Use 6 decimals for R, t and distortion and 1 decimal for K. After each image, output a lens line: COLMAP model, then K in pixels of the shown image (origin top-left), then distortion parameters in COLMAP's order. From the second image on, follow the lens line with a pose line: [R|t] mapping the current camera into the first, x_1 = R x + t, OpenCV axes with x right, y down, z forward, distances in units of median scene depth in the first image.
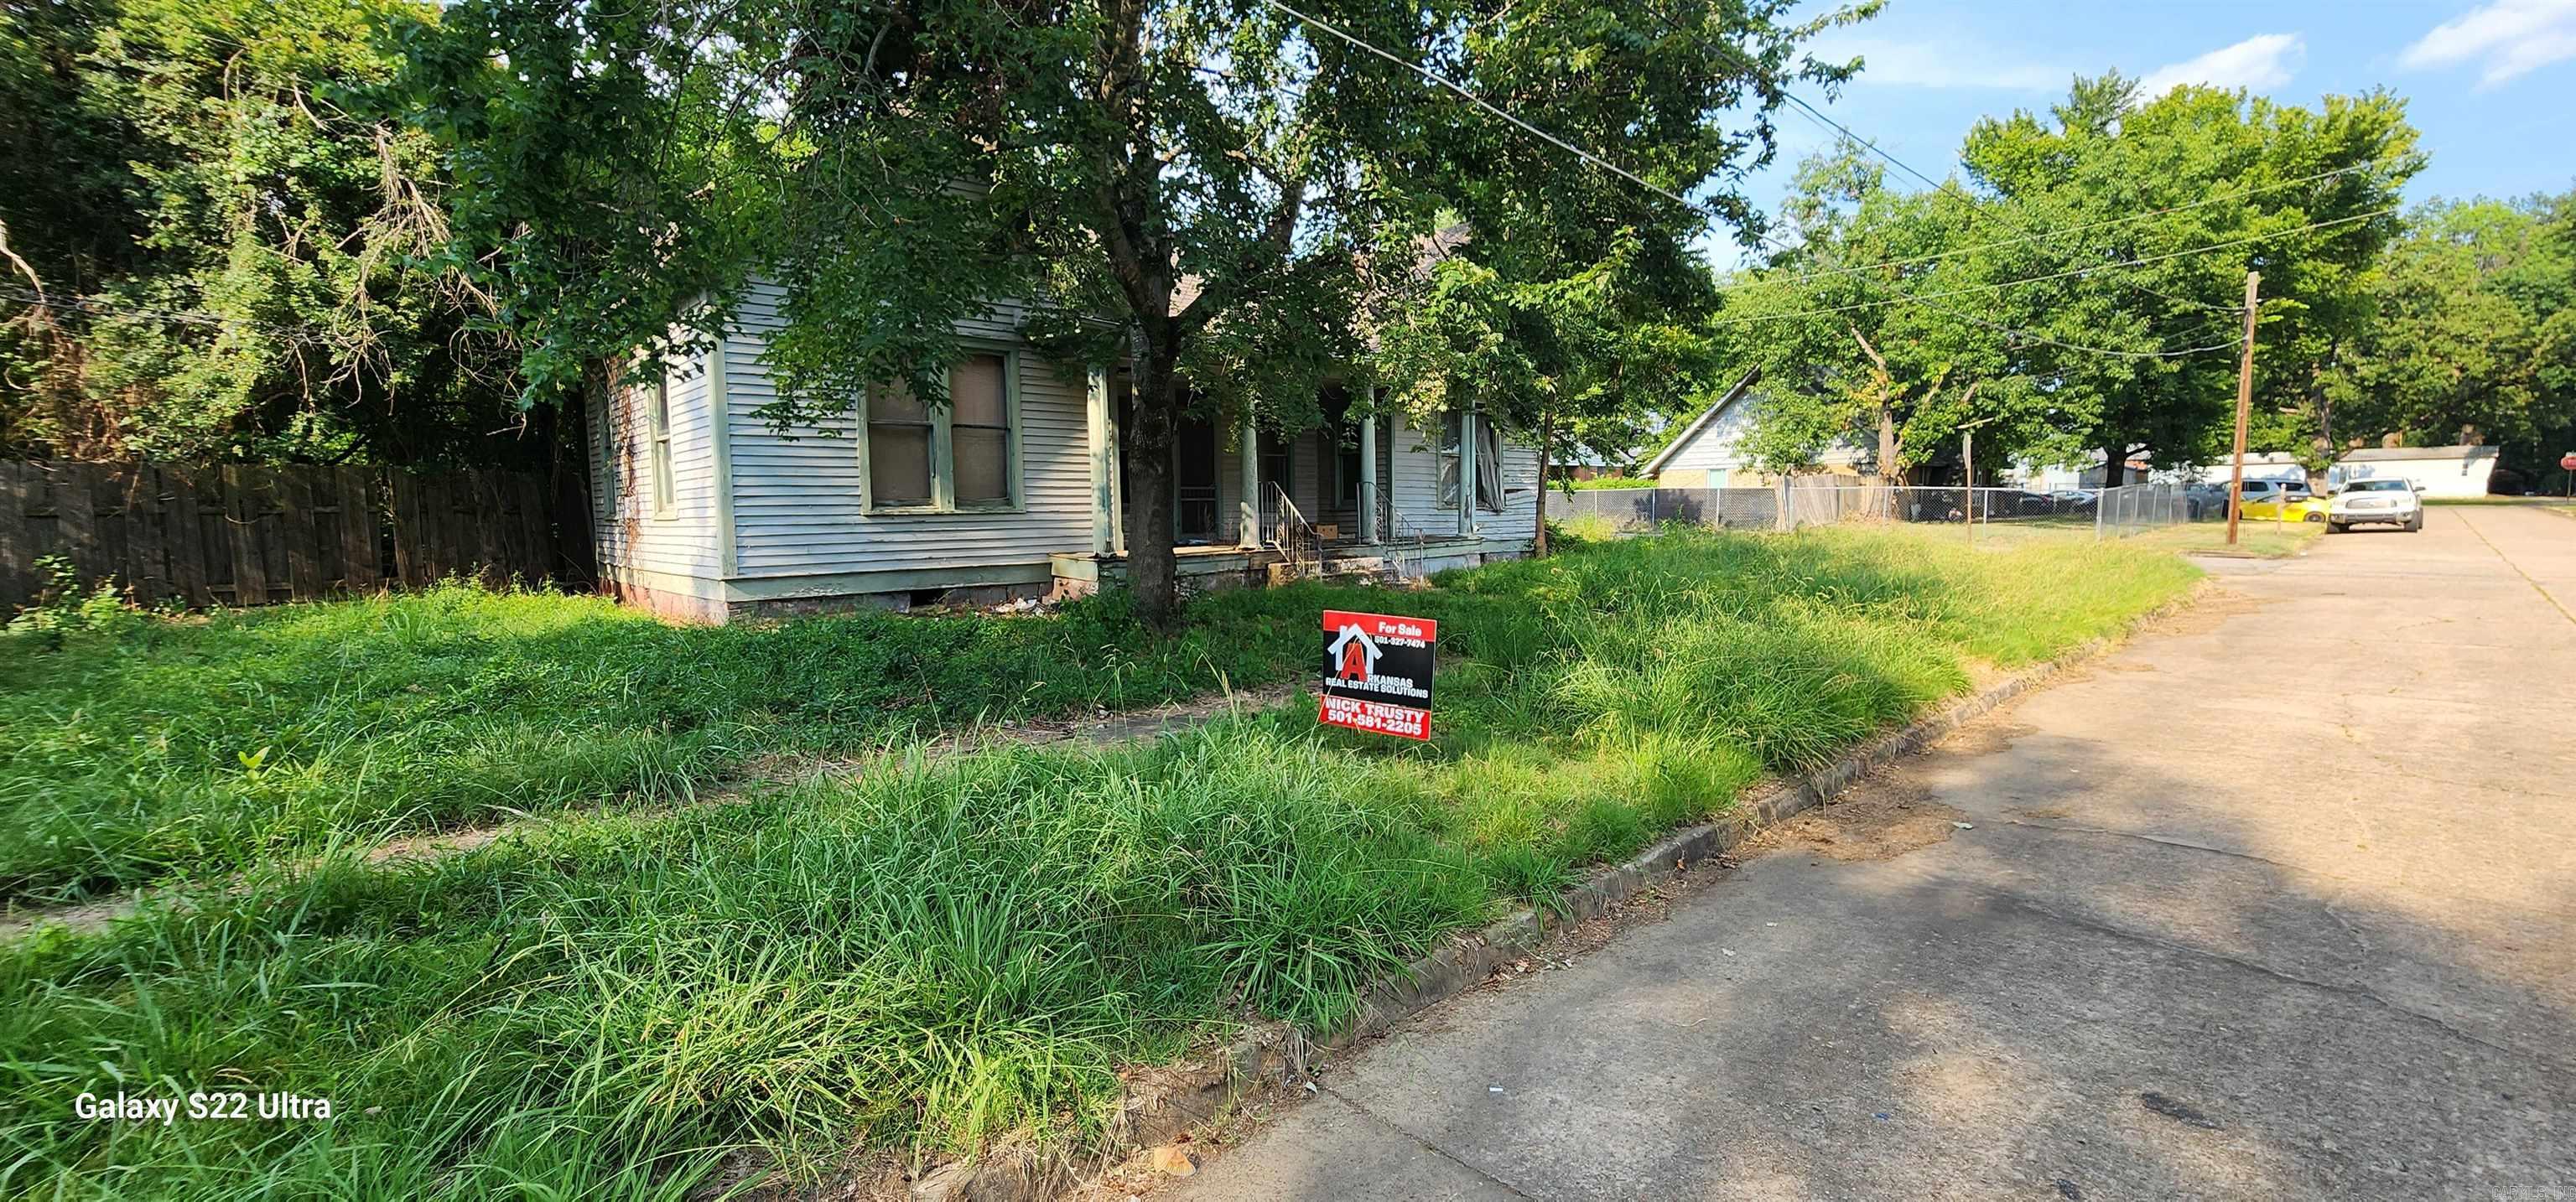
lens RADIAL K [[1065.9, 0, 1298.0], [0, 1065.9, 618.9], [0, 0, 1]] dist [-0.006549, 0.003102]
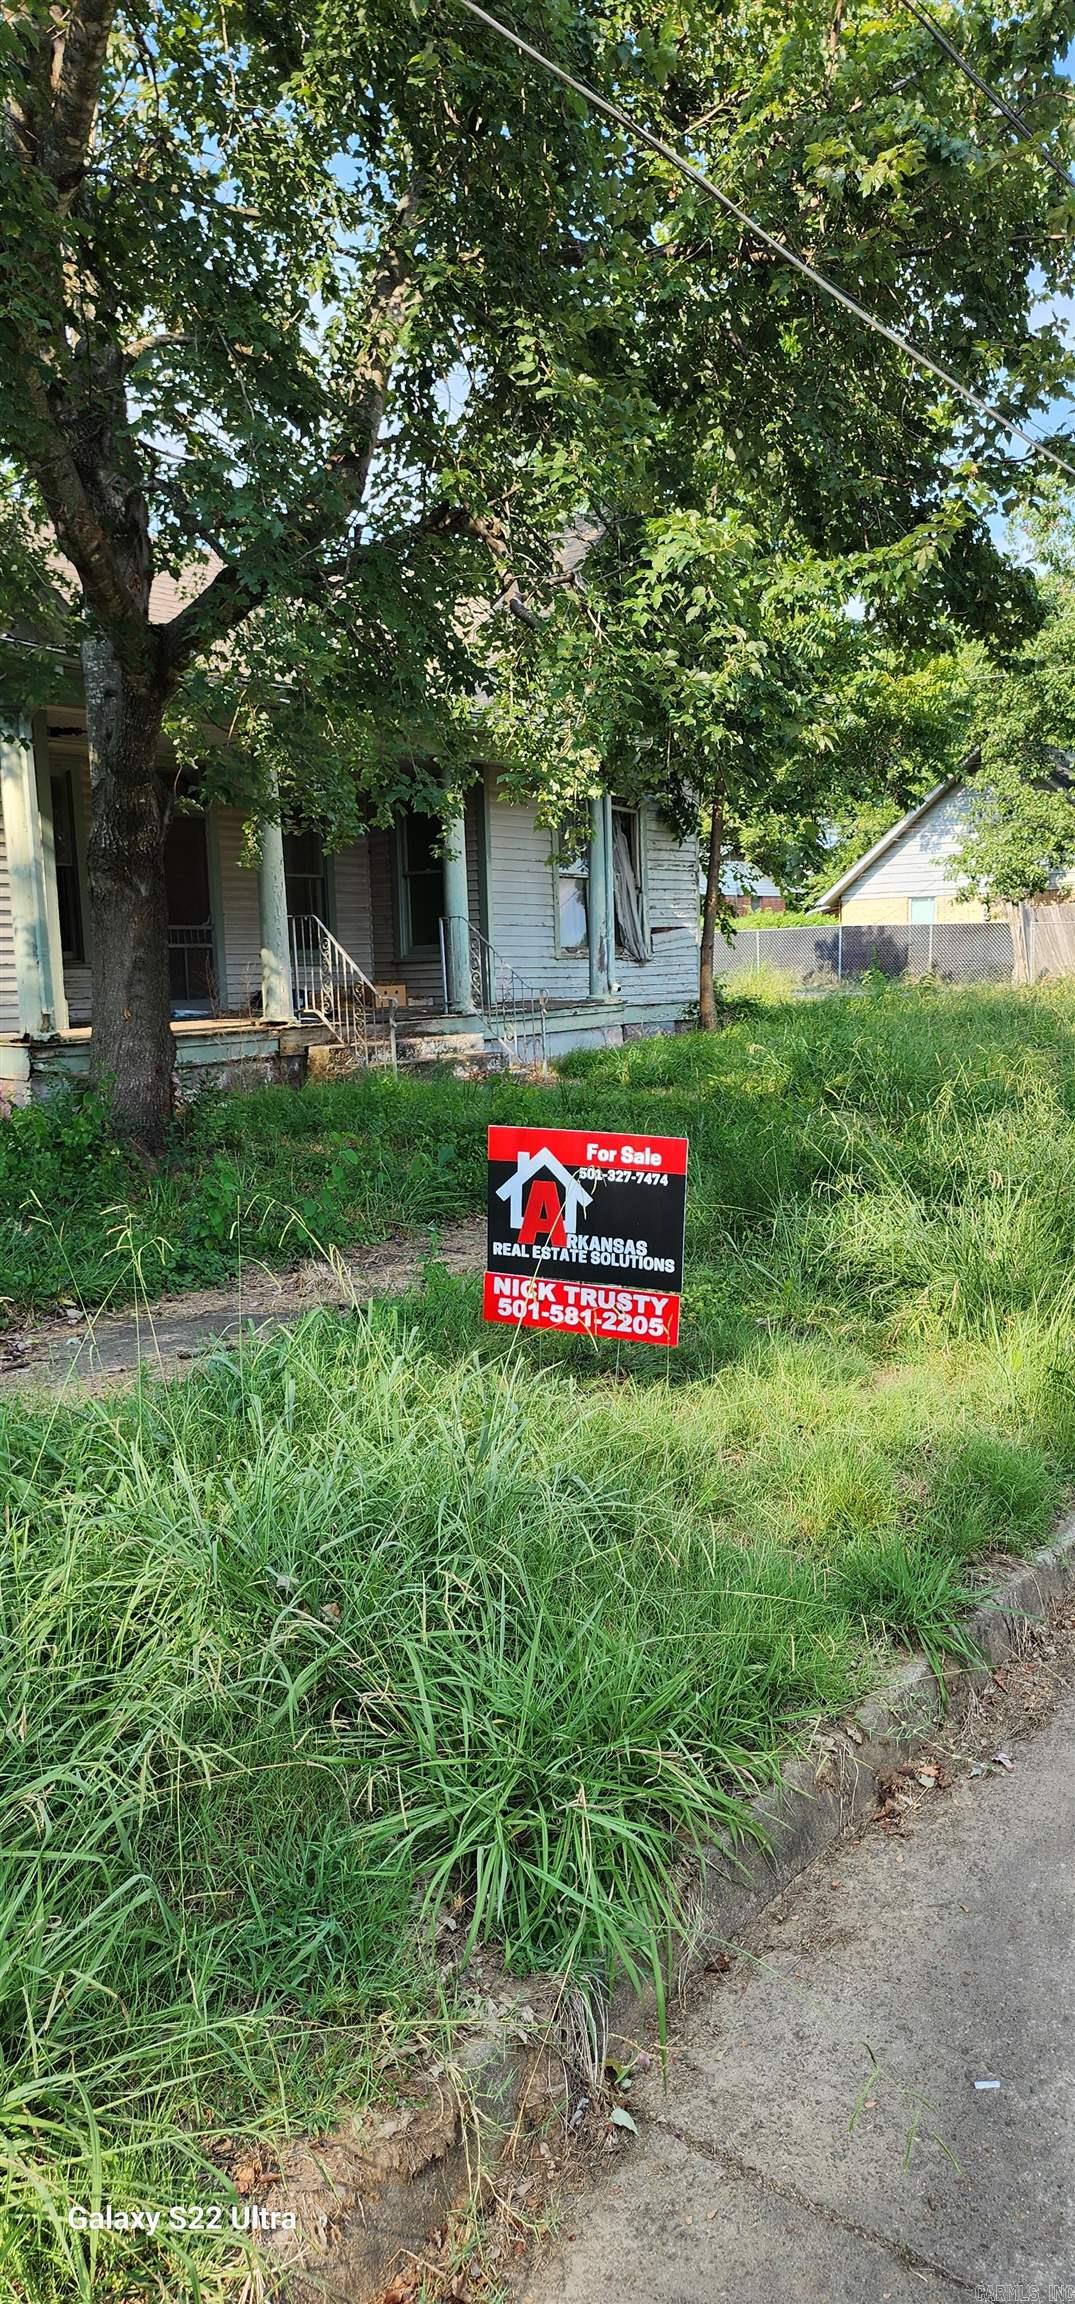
lens RADIAL K [[1588.6, 0, 543.2], [0, 1588.6, 1143.9], [0, 0, 1]] dist [0.047278, -0.019490]
pose [[0.989930, -0.028754, 0.138604, -0.037346], [0.027259, 0.999548, 0.012674, -0.004597], [-0.138906, -0.008768, 0.990267, 0.094515]]
